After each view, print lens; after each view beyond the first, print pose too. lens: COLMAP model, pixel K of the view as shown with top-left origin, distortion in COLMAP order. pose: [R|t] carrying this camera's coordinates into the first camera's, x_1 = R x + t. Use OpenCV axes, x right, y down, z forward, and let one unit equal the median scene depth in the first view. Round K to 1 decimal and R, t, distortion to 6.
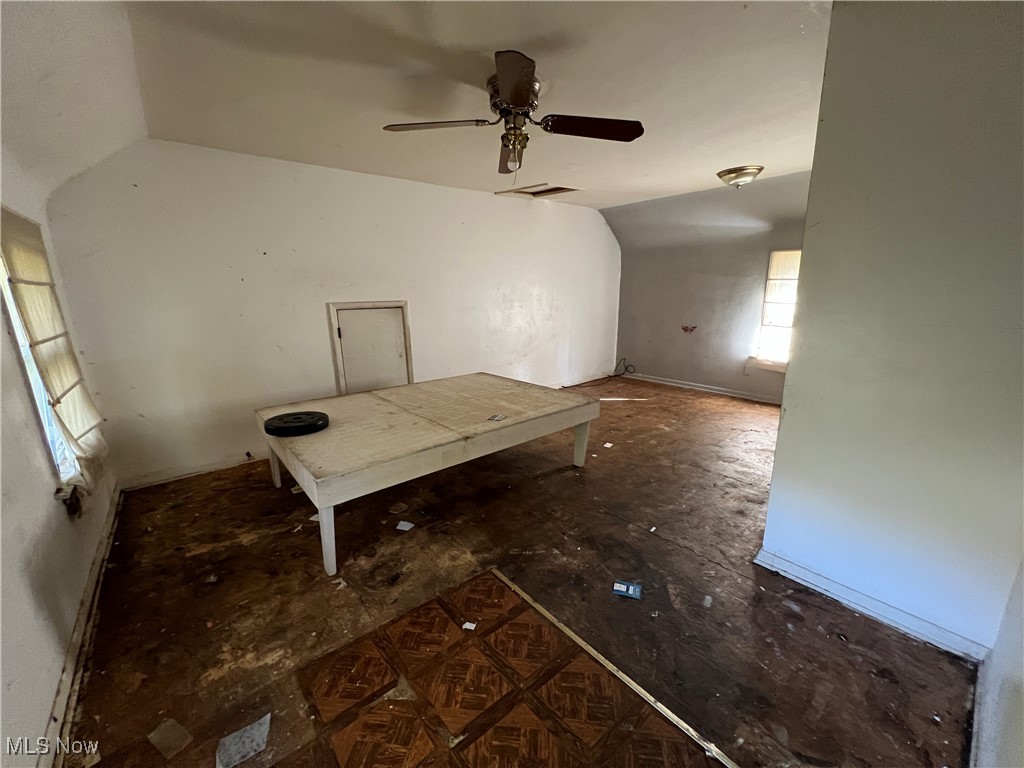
lens RADIAL K [[410.3, 0, 512.1], [0, 410.3, 385.5], [0, 0, 1]] dist [-0.002072, -0.000260]
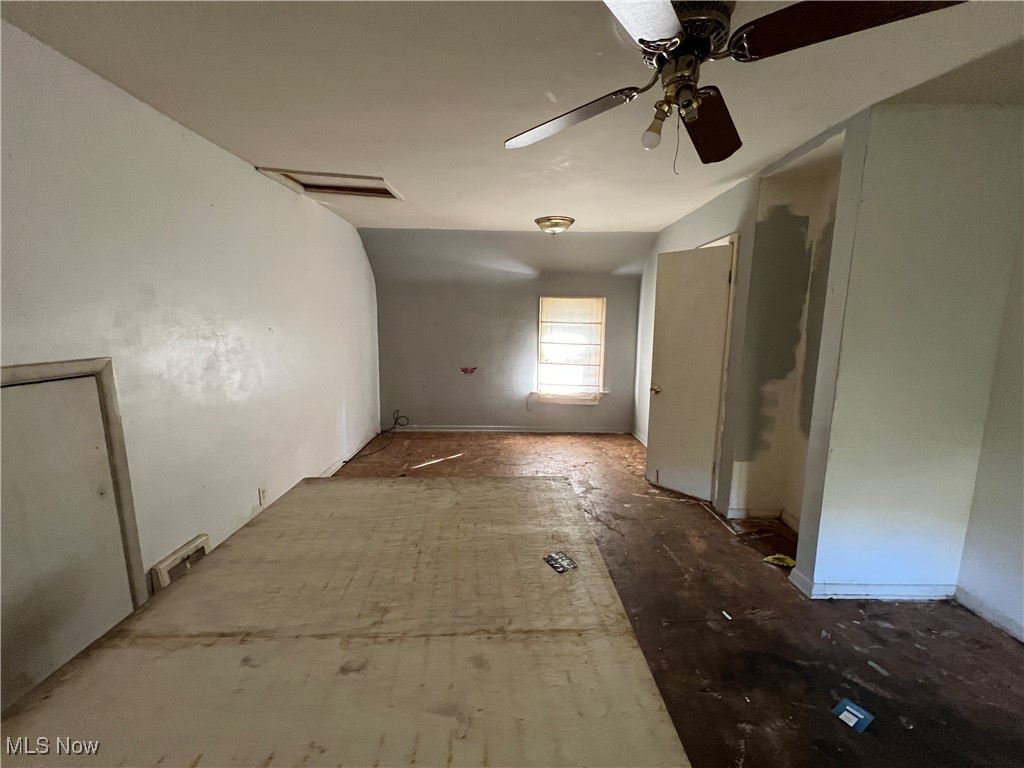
lens RADIAL K [[410.3, 0, 511.4], [0, 410.3, 385.4], [0, 0, 1]] dist [-0.002072, -0.000260]
pose [[0.631546, -0.100340, 0.768819, -0.289148], [0.160999, 0.986949, -0.003445, -0.101097], [-0.758439, 0.125955, 0.639458, 0.386554]]
